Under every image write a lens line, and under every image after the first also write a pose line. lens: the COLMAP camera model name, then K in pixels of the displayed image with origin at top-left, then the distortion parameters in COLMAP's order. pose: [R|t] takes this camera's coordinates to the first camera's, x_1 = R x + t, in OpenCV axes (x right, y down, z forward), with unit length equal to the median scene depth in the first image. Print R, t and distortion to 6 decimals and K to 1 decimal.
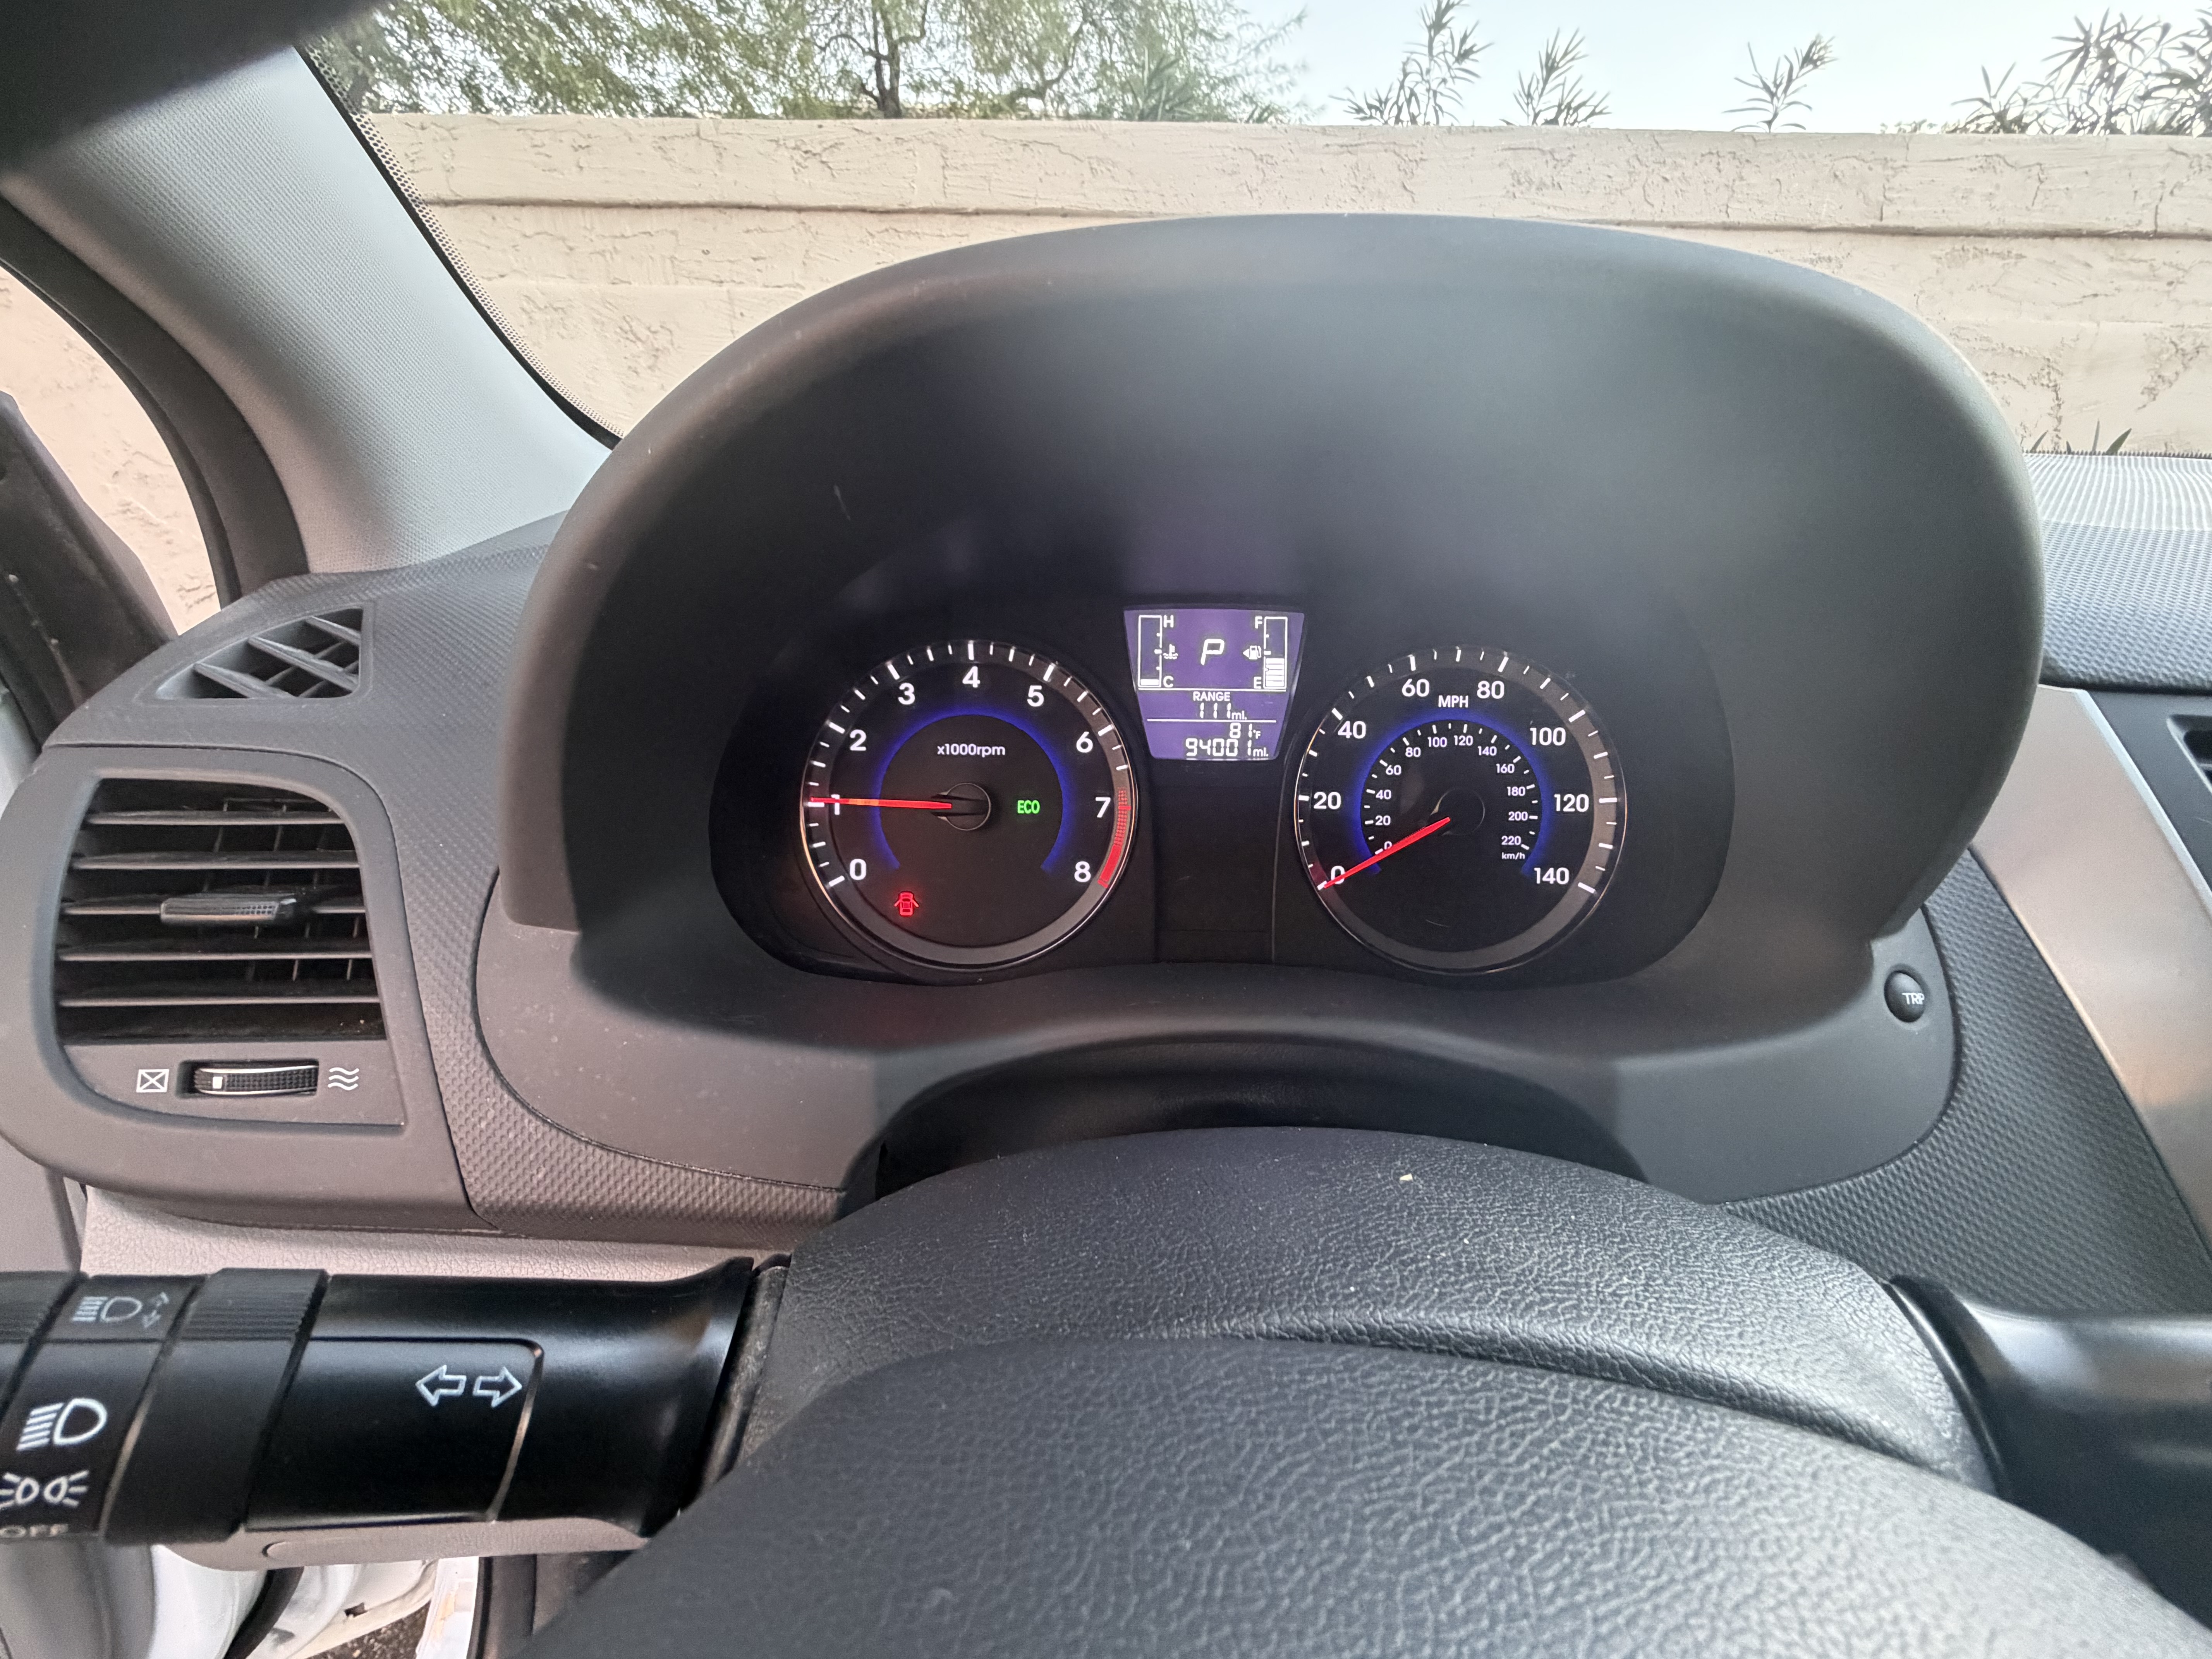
lens RADIAL K [[958.9, 0, 1098.2], [0, 958.9, 826.2], [0, 0, 1]] dist [-0.000808, -0.000257]
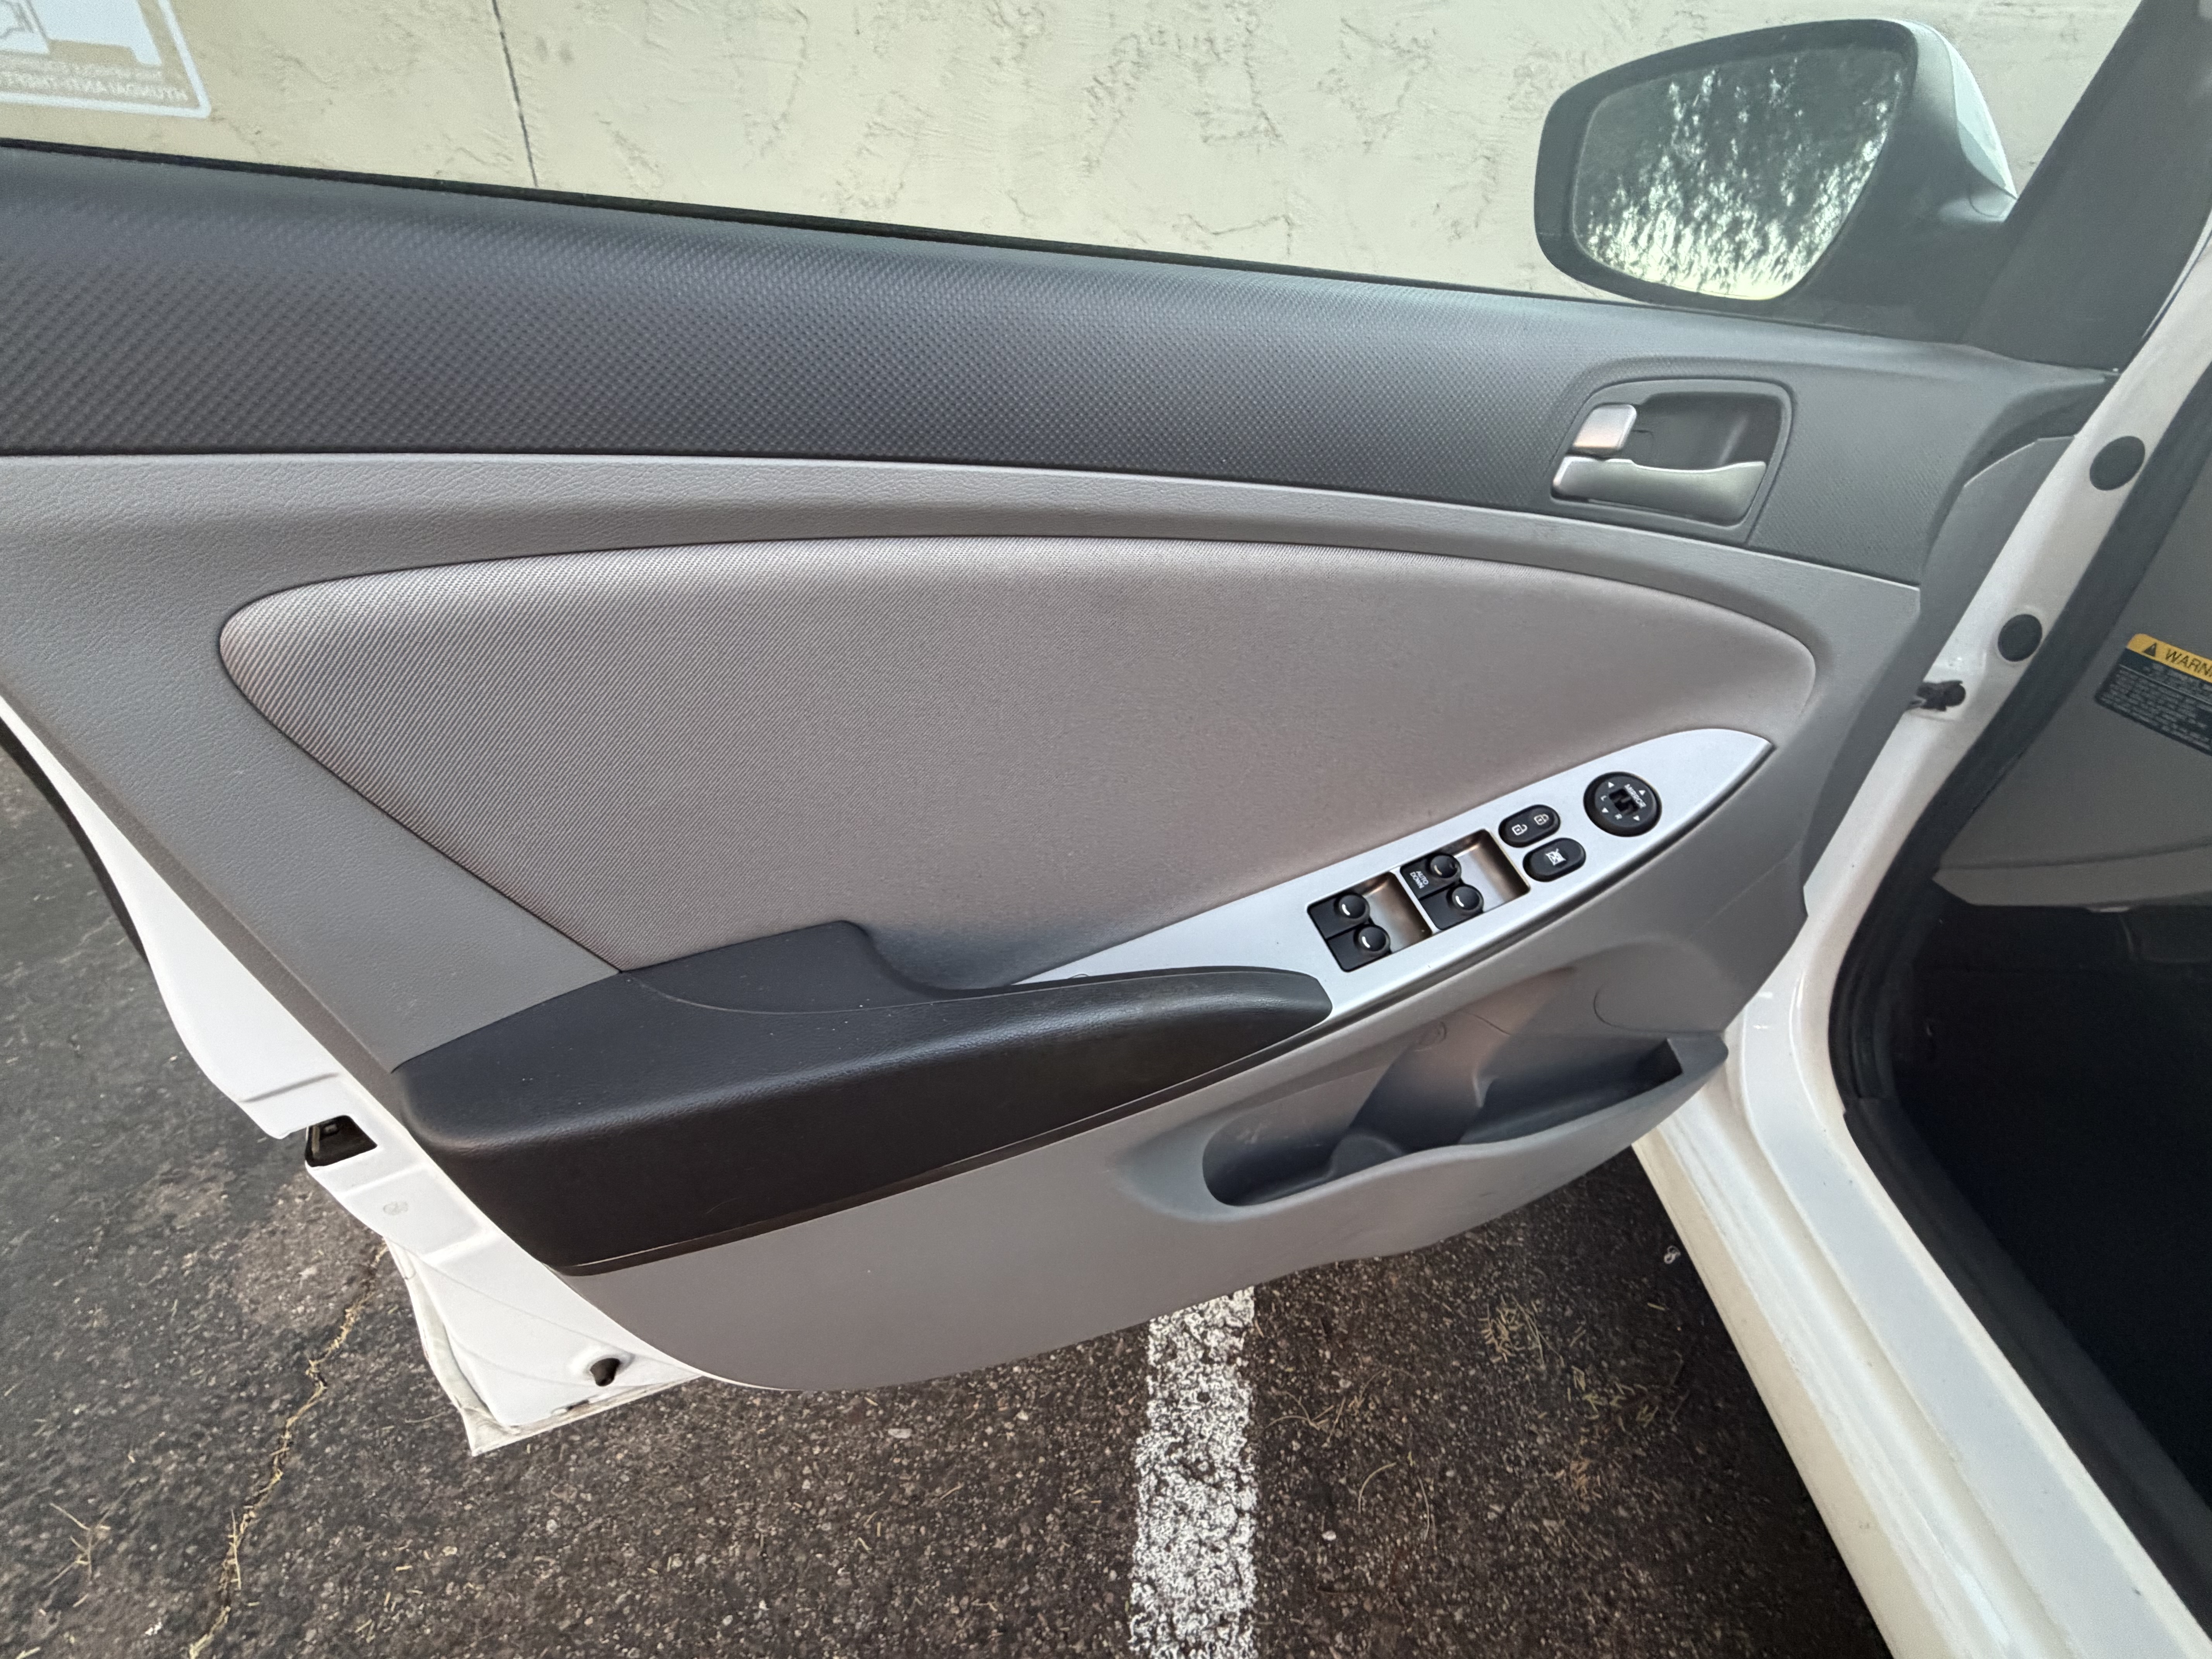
lens RADIAL K [[958.9, 0, 1108.2], [0, 958.9, 830.8], [0, 0, 1]] dist [-0.000808, -0.000257]
pose [[0.999602, 0.027361, -0.006889, -0.369976], [-0.024887, 0.970044, 0.241649, 0.031803], [0.013294, -0.241382, 0.970339, -0.105696]]
